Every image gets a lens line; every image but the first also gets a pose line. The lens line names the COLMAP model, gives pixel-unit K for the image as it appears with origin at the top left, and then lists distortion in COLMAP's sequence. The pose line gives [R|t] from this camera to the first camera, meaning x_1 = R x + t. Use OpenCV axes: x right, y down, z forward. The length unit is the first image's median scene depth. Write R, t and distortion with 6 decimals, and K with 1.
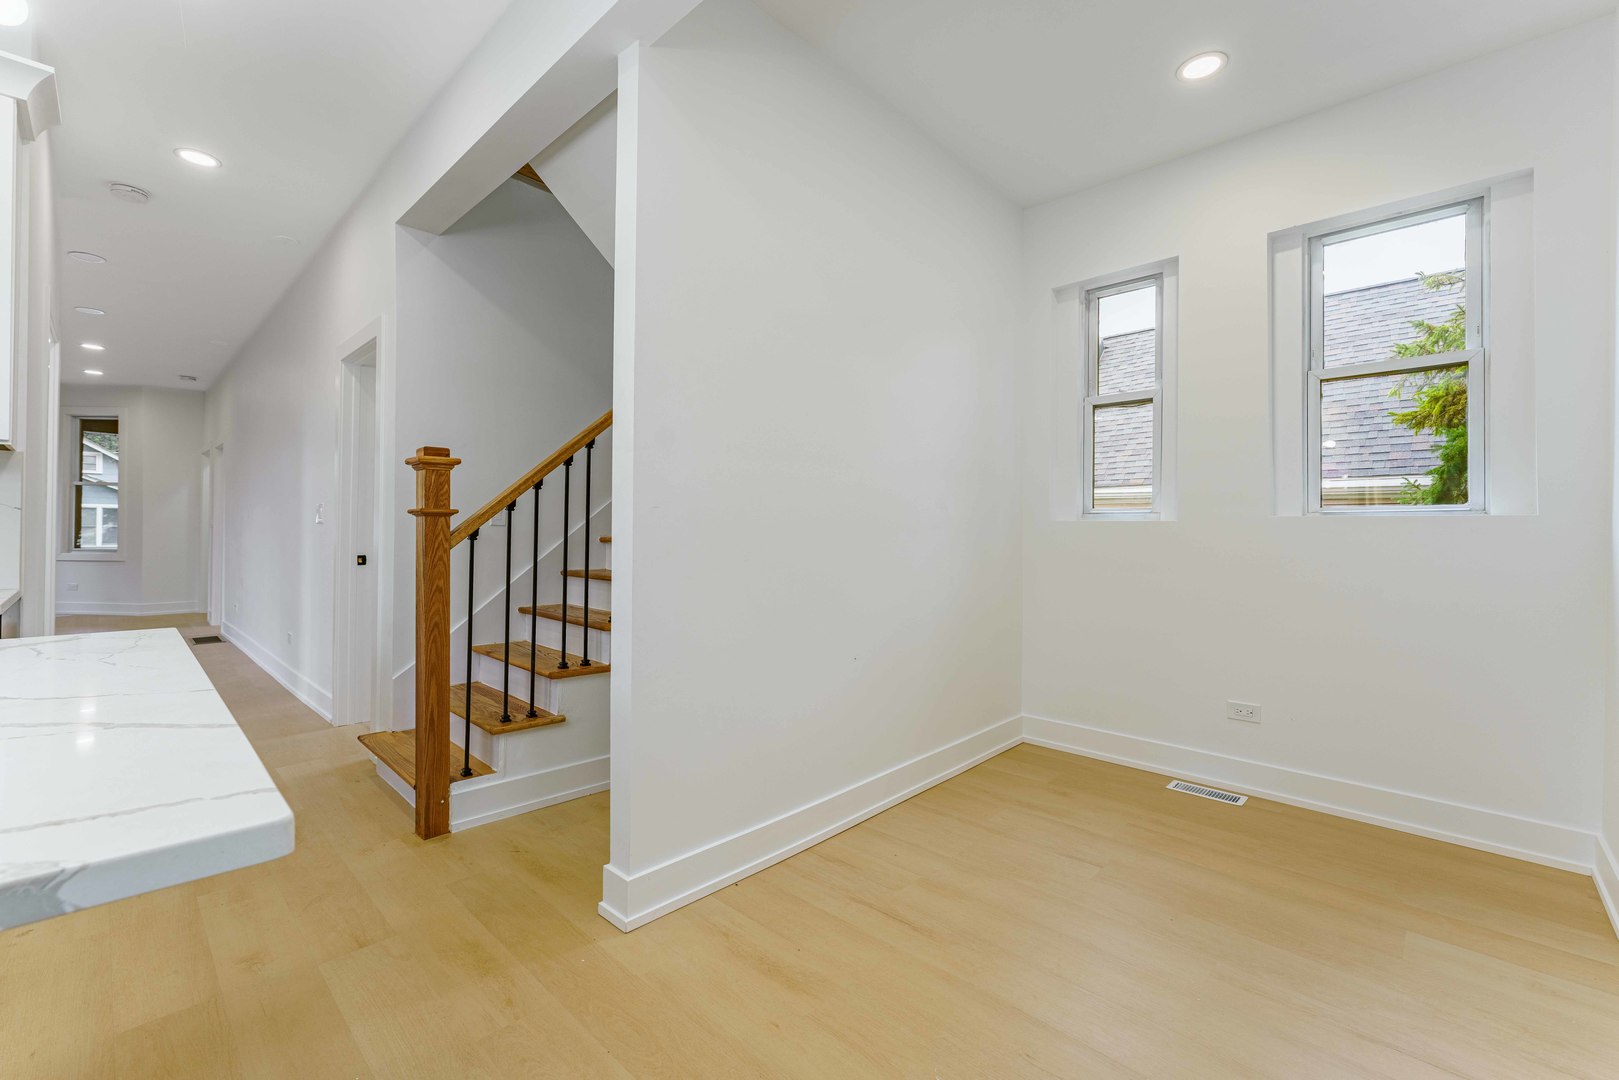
lens RADIAL K [[677.1, 0, 816.7], [0, 677.1, 531.1], [0, 0, 1]] dist [0.000371, -0.000207]
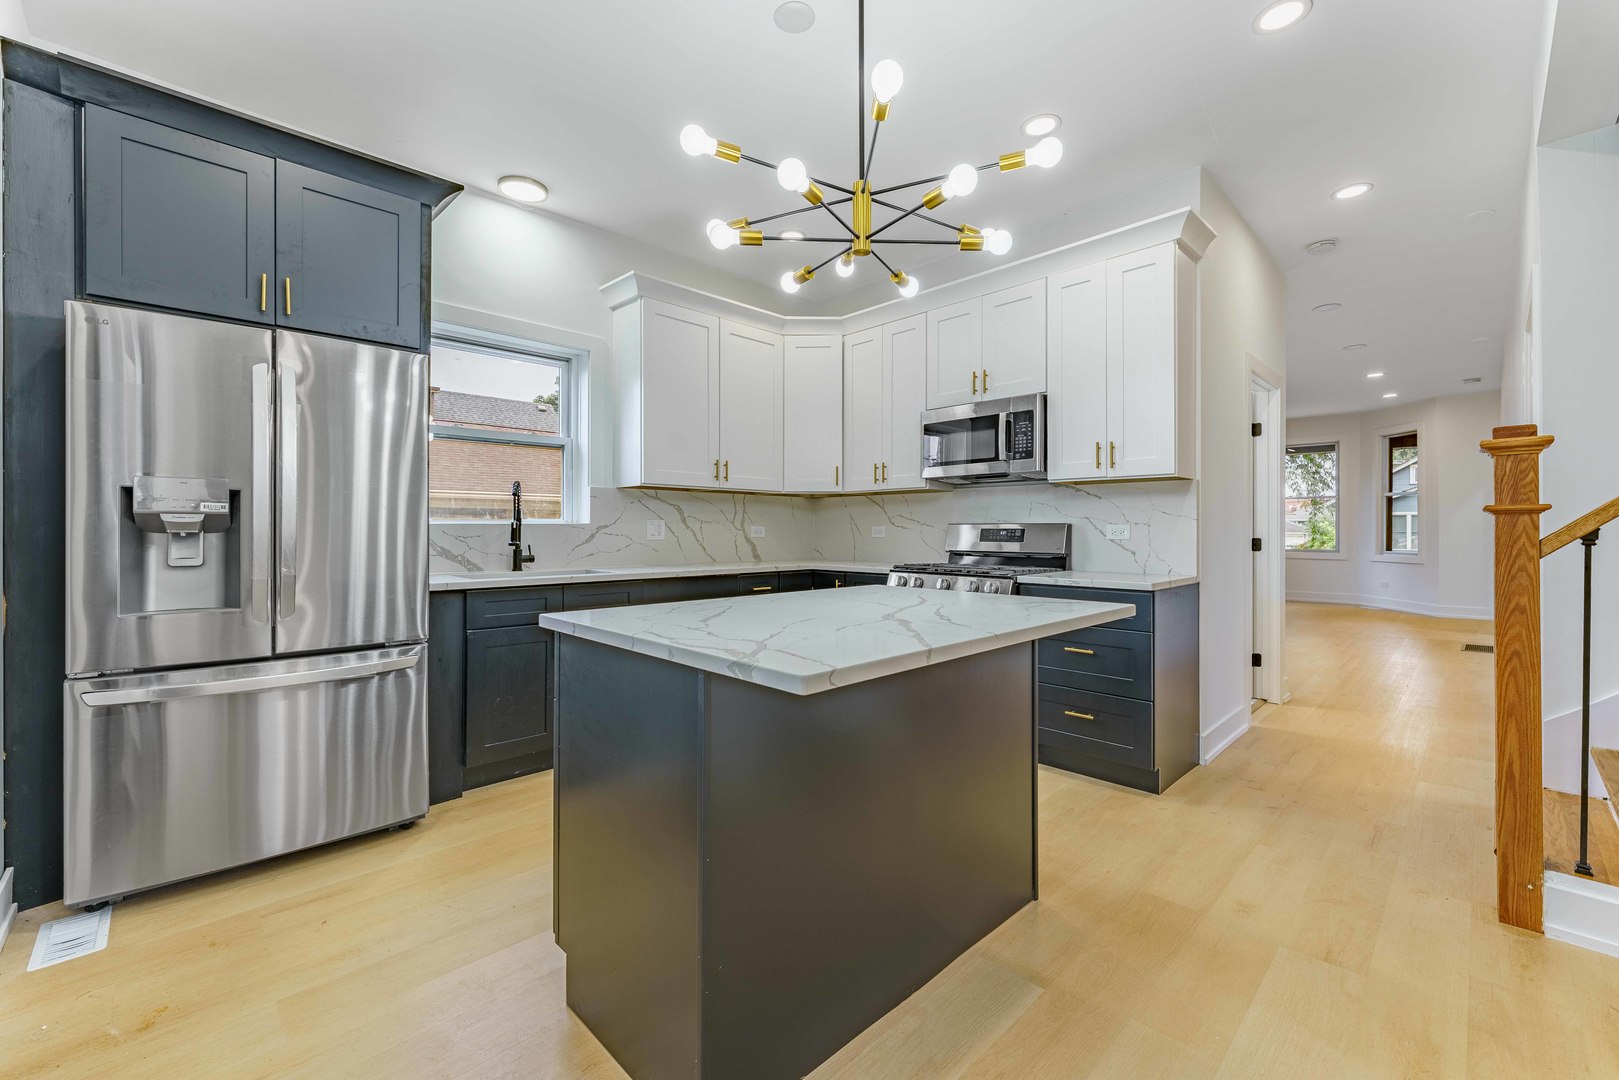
lens RADIAL K [[677.1, 0, 816.7], [0, 677.1, 531.1], [0, 0, 1]] dist [0.000371, -0.000207]
pose [[-0.032399, -0.010042, -0.999425, 0.240921], [0.001768, 0.999947, -0.010104, 0.003914], [0.999473, -0.002094, -0.032380, 0.220012]]
